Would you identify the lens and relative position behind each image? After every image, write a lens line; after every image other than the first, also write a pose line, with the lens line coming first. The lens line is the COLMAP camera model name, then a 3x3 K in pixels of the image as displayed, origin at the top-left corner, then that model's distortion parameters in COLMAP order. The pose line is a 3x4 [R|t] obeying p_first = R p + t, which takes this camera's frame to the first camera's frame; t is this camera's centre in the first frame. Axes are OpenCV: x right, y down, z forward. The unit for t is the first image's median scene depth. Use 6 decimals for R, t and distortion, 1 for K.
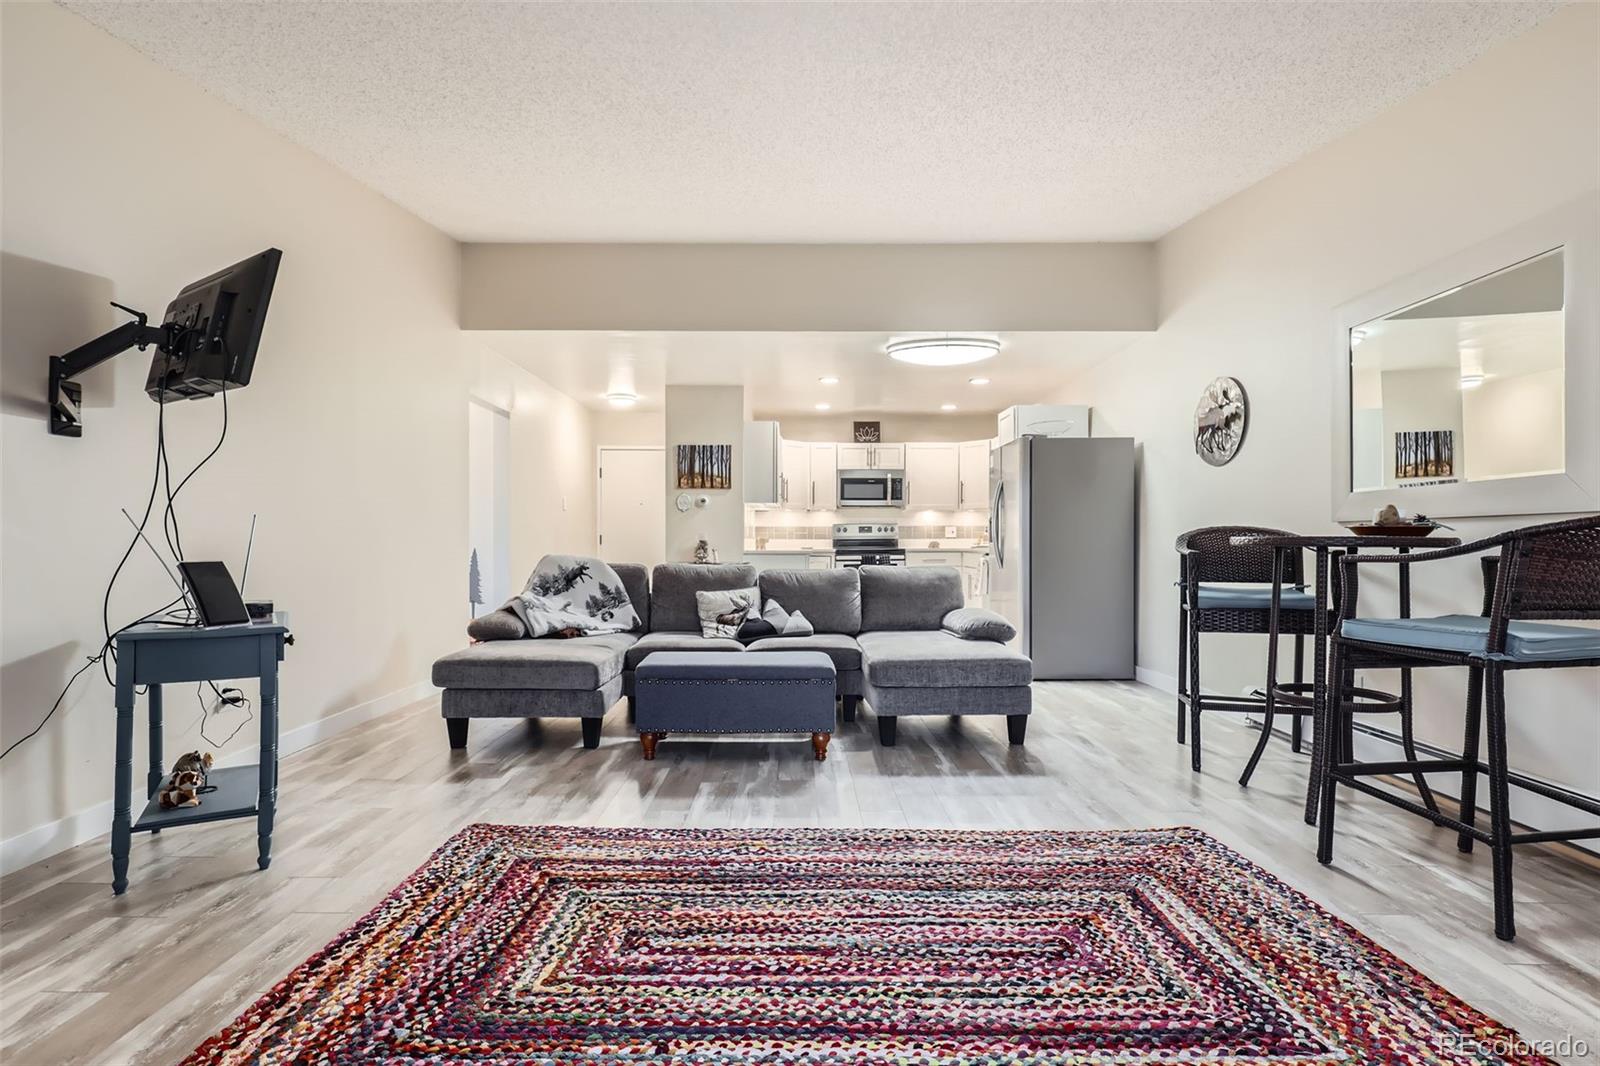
lens RADIAL K [[788.0, 0, 785.3], [0, 788.0, 553.8], [0, 0, 1]] dist [-0.001221, 0.001116]
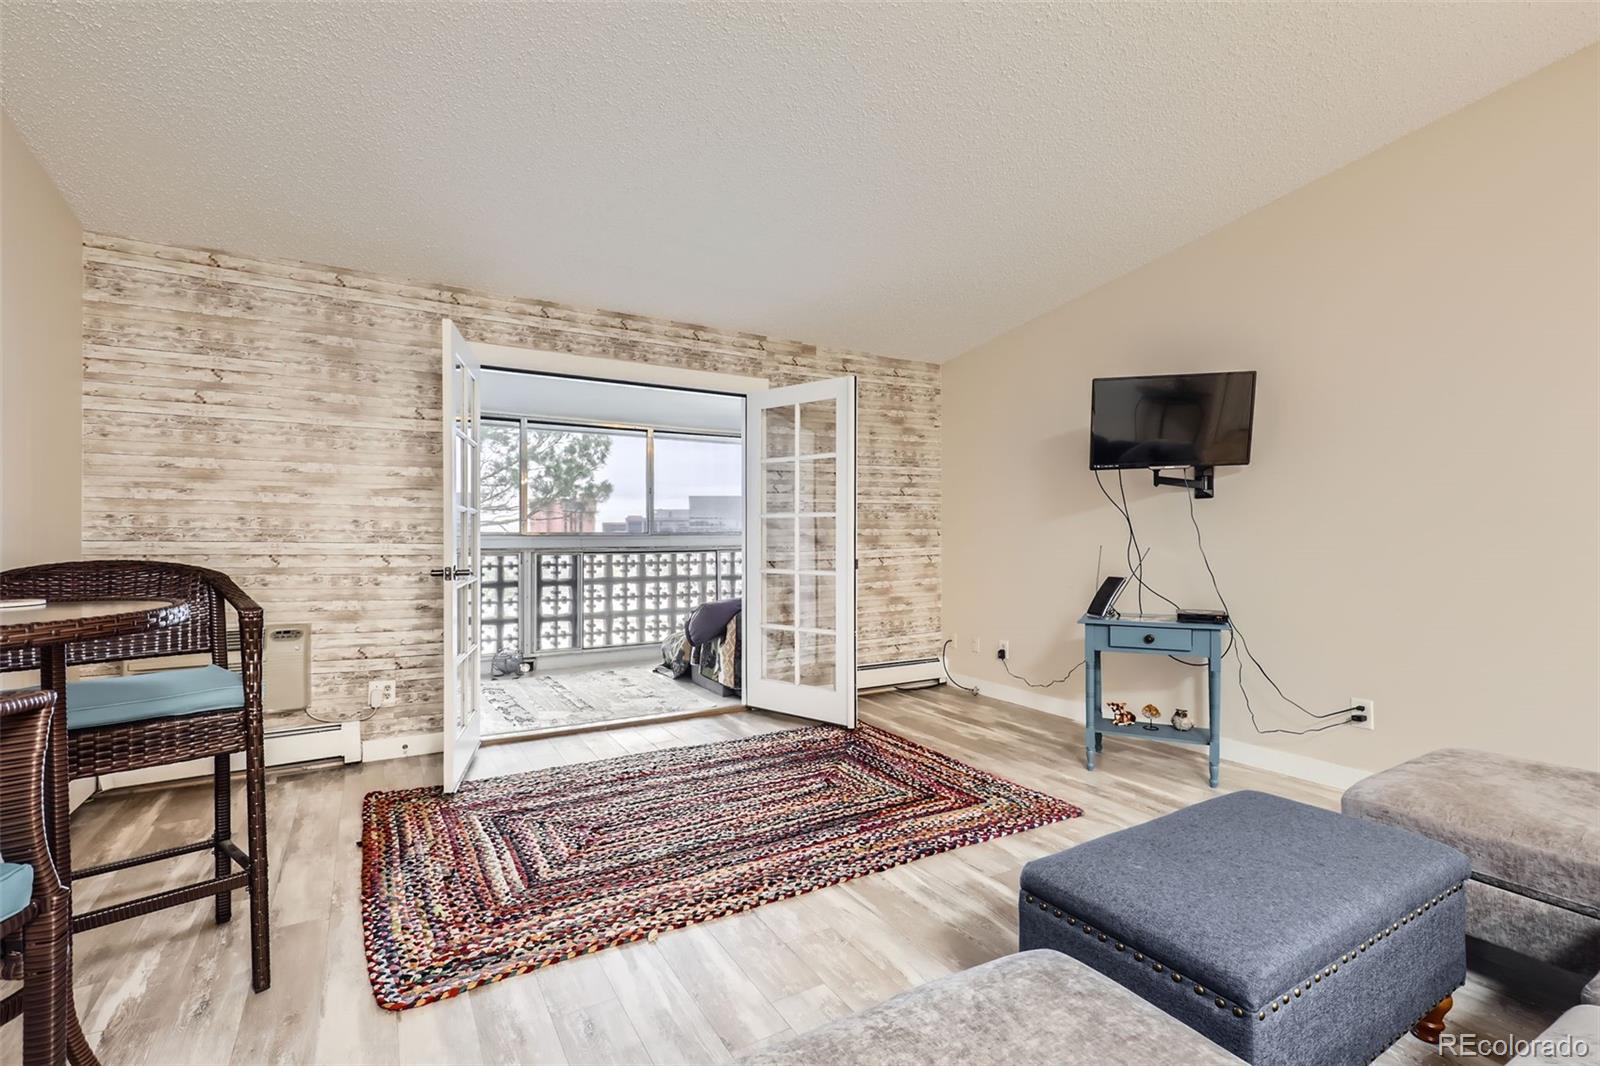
lens RADIAL K [[726.3, 0, 804.0], [0, 726.3, 537.7], [0, 0, 1]] dist [0.003651, -0.004047]
pose [[-0.850647, 0.000149, -0.525738, 0.467009], [-0.009459, 0.999834, 0.015587, -0.069584], [0.525653, 0.018232, -0.850504, 1.488833]]
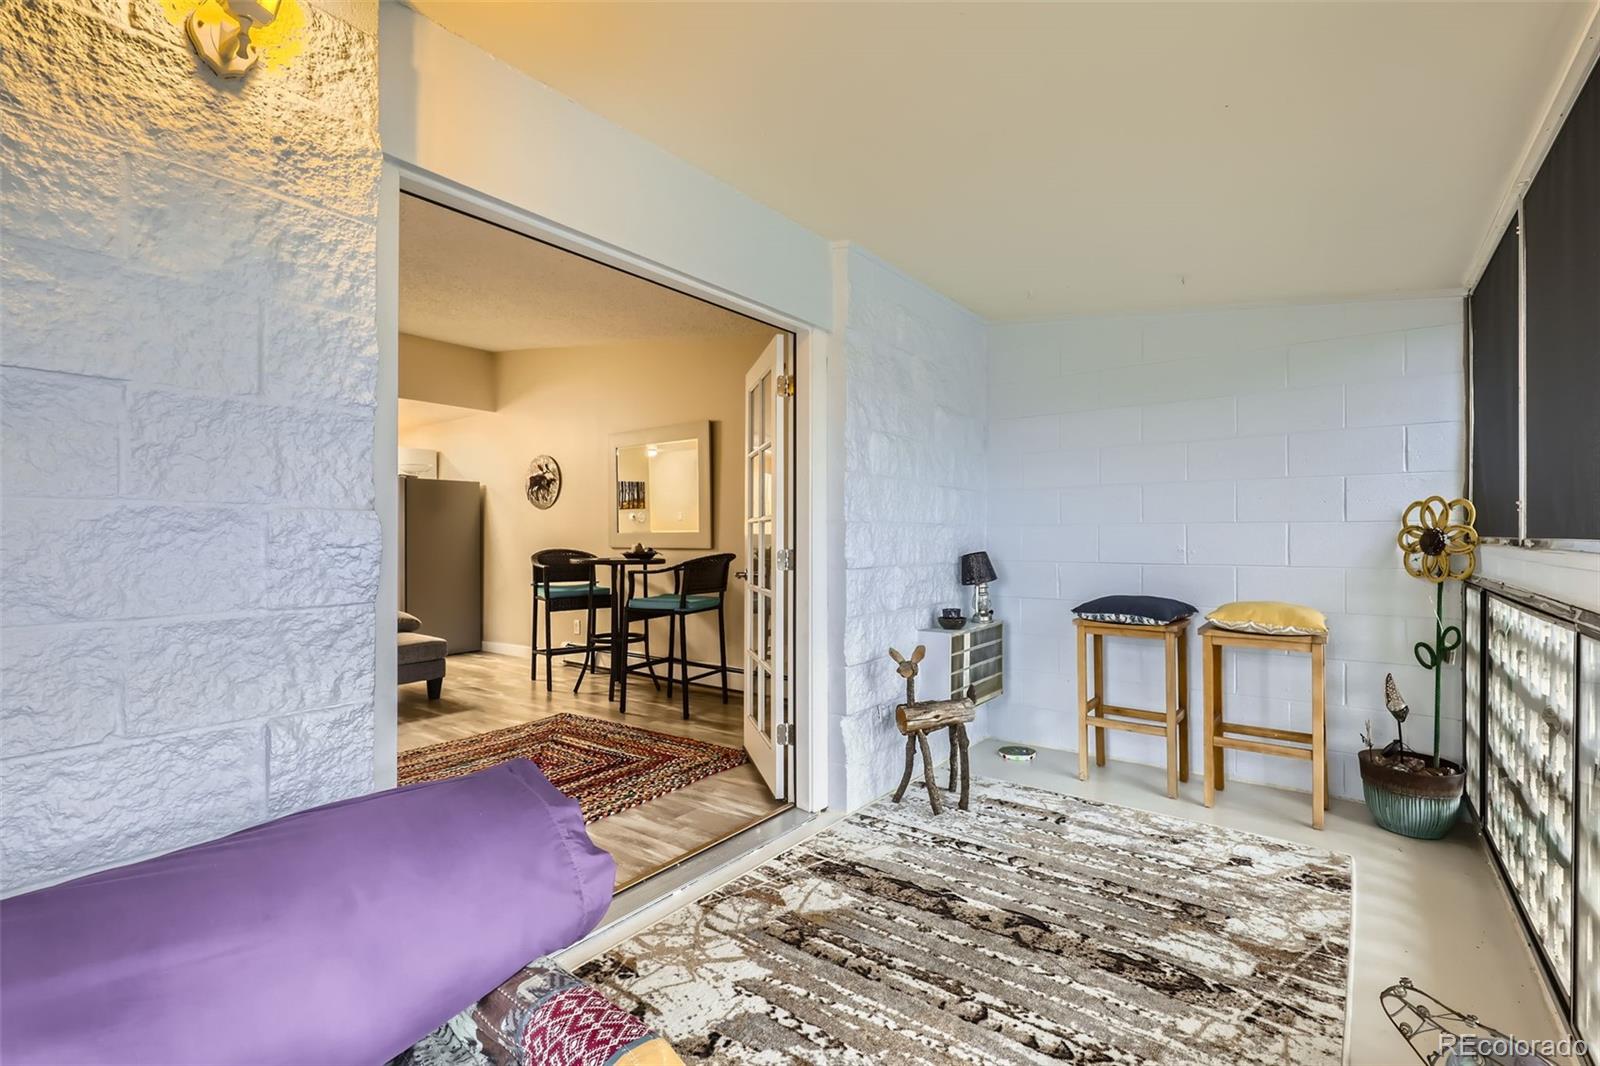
lens RADIAL K [[726.3, 0, 797.3], [0, 726.3, 530.2], [0, 0, 1]] dist [0.003651, -0.004047]
pose [[0.598426, 0.005642, 0.801158, -0.487504], [0.013571, 0.999760, -0.017177, -0.052905], [-0.801063, 0.021152, 0.598206, -0.455226]]
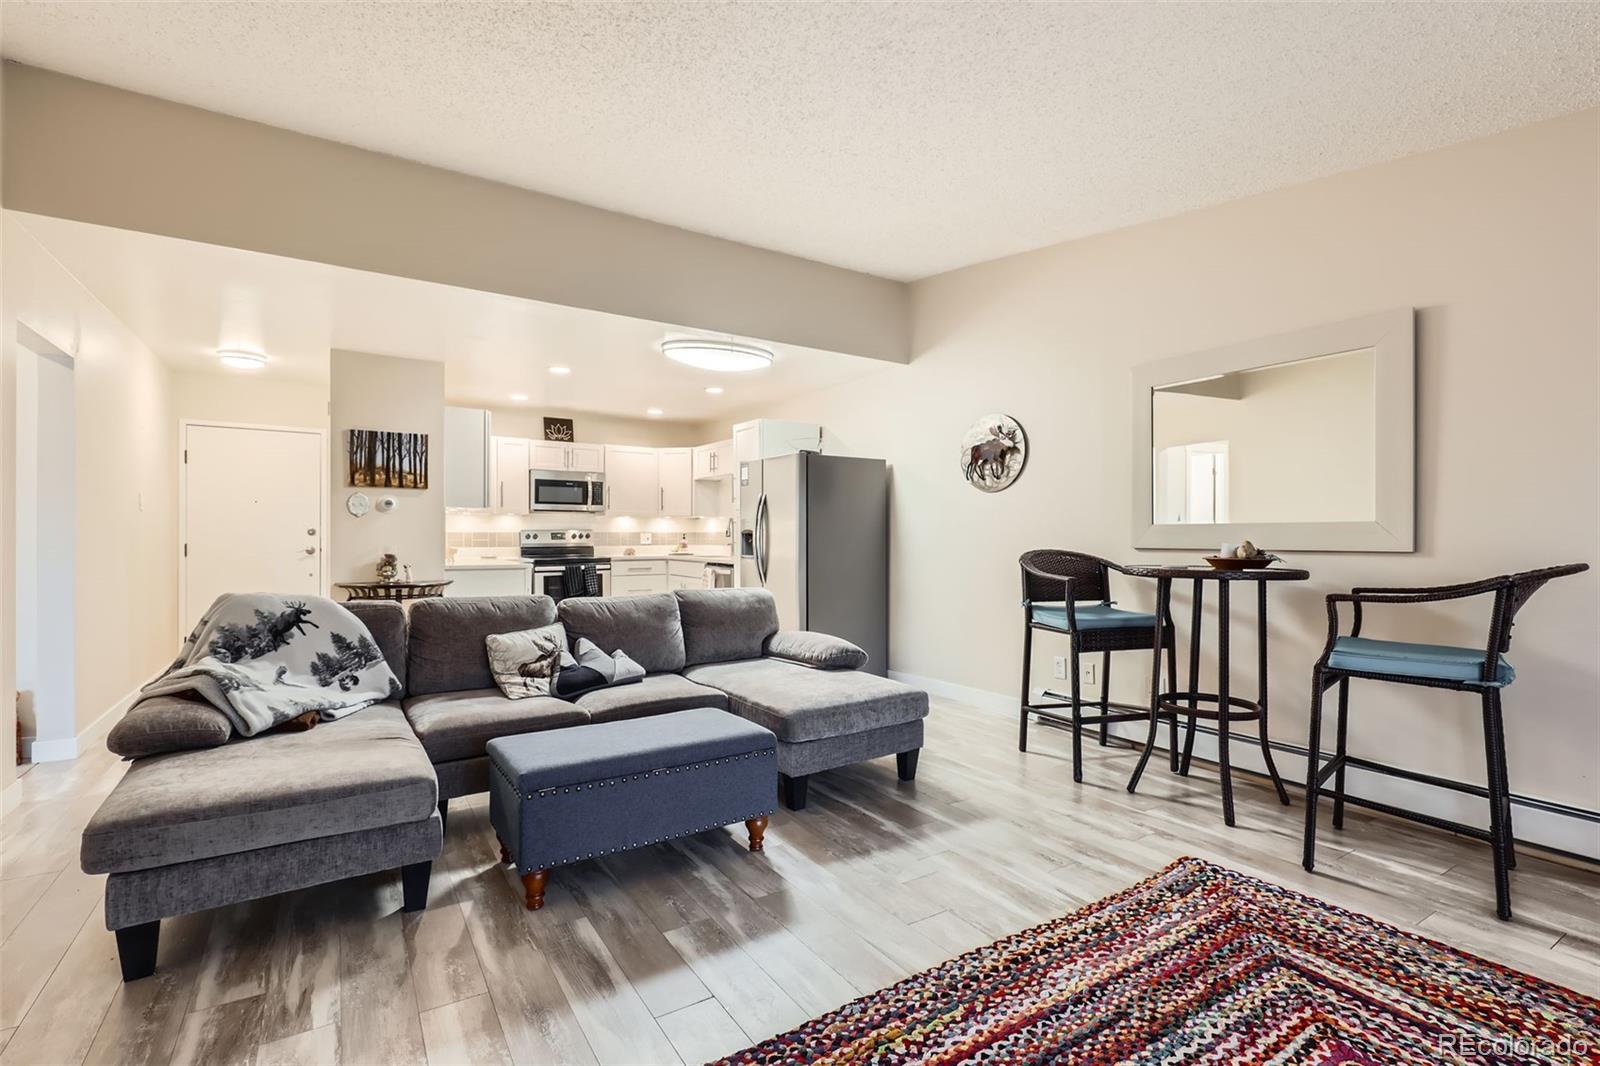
lens RADIAL K [[726.3, 0, 795.5], [0, 726.3, 547.3], [0, 0, 1]] dist [0.003651, -0.004047]
pose [[0.839169, -0.006884, 0.543828, -0.372232], [0.006033, 0.999976, 0.003349, -0.055603], [-0.543838, 0.000471, 0.839190, 0.412865]]
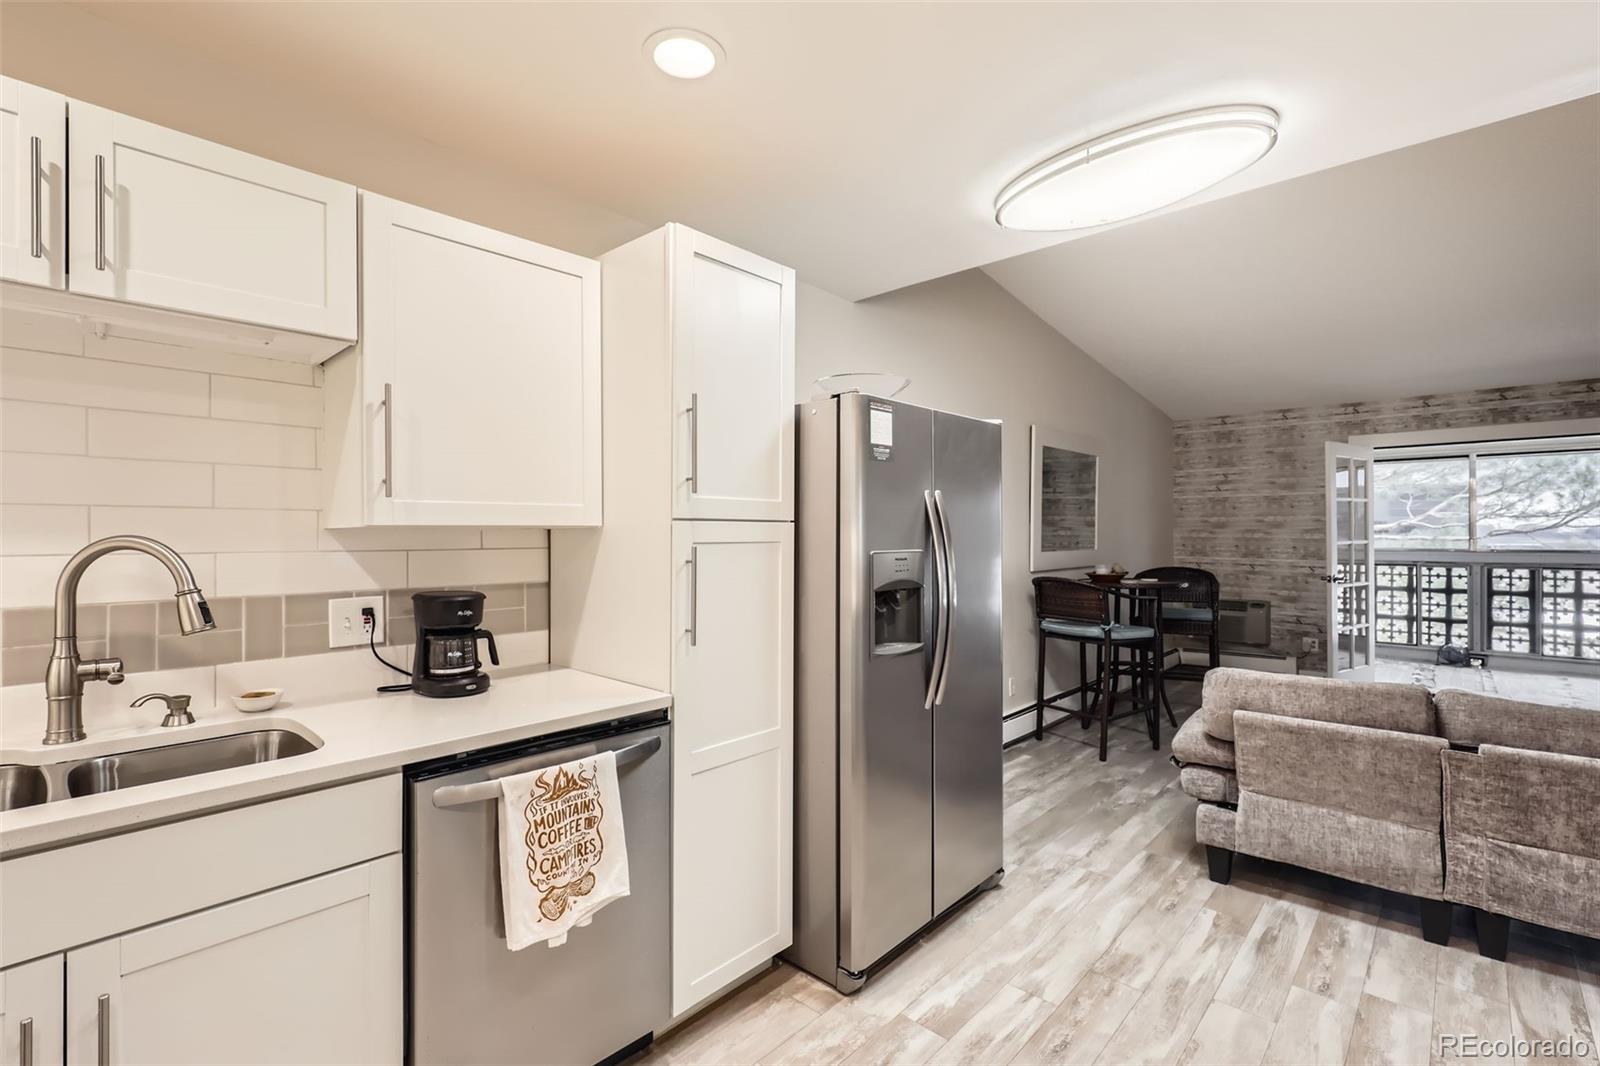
lens RADIAL K [[726.3, 0, 796.4], [0, 726.3, 532.7], [0, 0, 1]] dist [0.003651, -0.004047]
pose [[-0.744418, 0.004550, 0.667698, 0.139241], [0.013449, 0.999876, 0.008181, -0.147626], [-0.667578, 0.015070, -0.744387, 2.631342]]
